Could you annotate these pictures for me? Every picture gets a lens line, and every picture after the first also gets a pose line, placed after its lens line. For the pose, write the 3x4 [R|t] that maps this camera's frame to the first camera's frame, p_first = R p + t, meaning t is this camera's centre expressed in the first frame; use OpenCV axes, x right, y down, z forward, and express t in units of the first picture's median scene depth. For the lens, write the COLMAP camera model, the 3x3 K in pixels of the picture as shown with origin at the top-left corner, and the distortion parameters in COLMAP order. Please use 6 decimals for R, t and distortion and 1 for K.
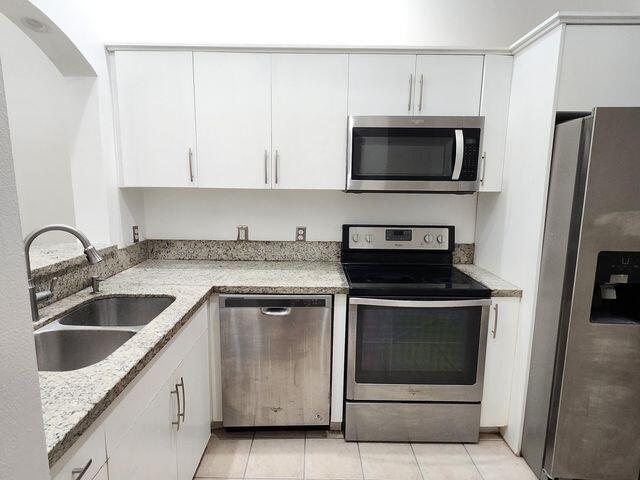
lens RADIAL K [[368.7, 0, 313.0], [0, 368.7, 242.0], [0, 0, 1]] dist [0.005684, 0.001498]
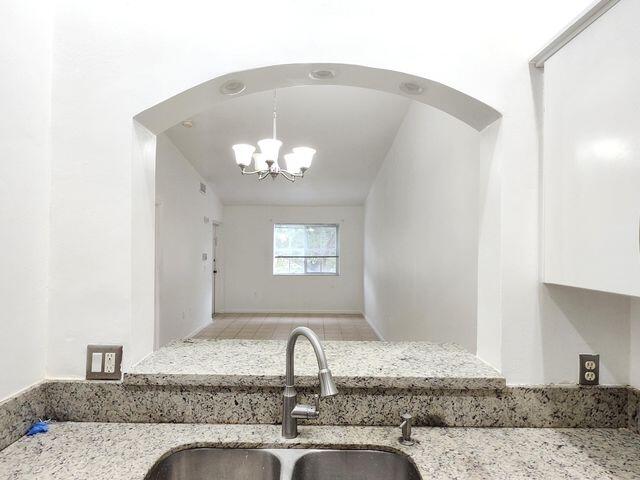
lens RADIAL K [[368.7, 0, 313.0], [0, 368.7, 242.0], [0, 0, 1]] dist [0.005684, 0.001498]
pose [[0.003259, -0.021942, -0.999754, 0.063375], [-0.165657, 0.985934, -0.022179, -0.136204], [0.986178, 0.165688, -0.000422, 0.620206]]
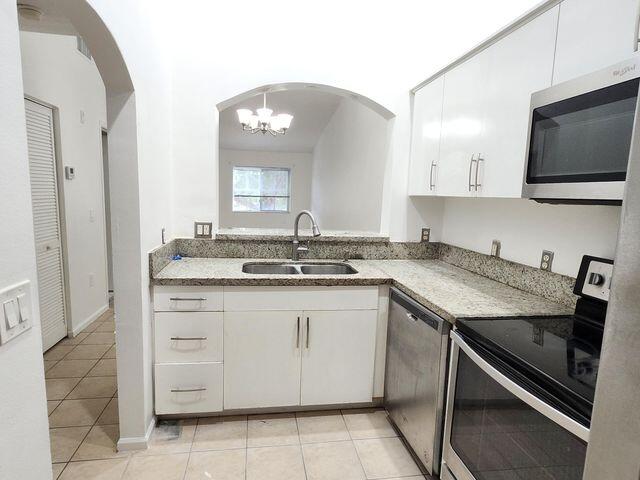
lens RADIAL K [[368.7, 0, 313.0], [0, 368.7, 242.0], [0, 0, 1]] dist [0.005684, 0.001498]
pose [[0.164180, 0.122562, -0.978787, 0.695508], [-0.186036, 0.978292, 0.091295, -0.044271], [0.968729, 0.167100, 0.183417, 0.458589]]
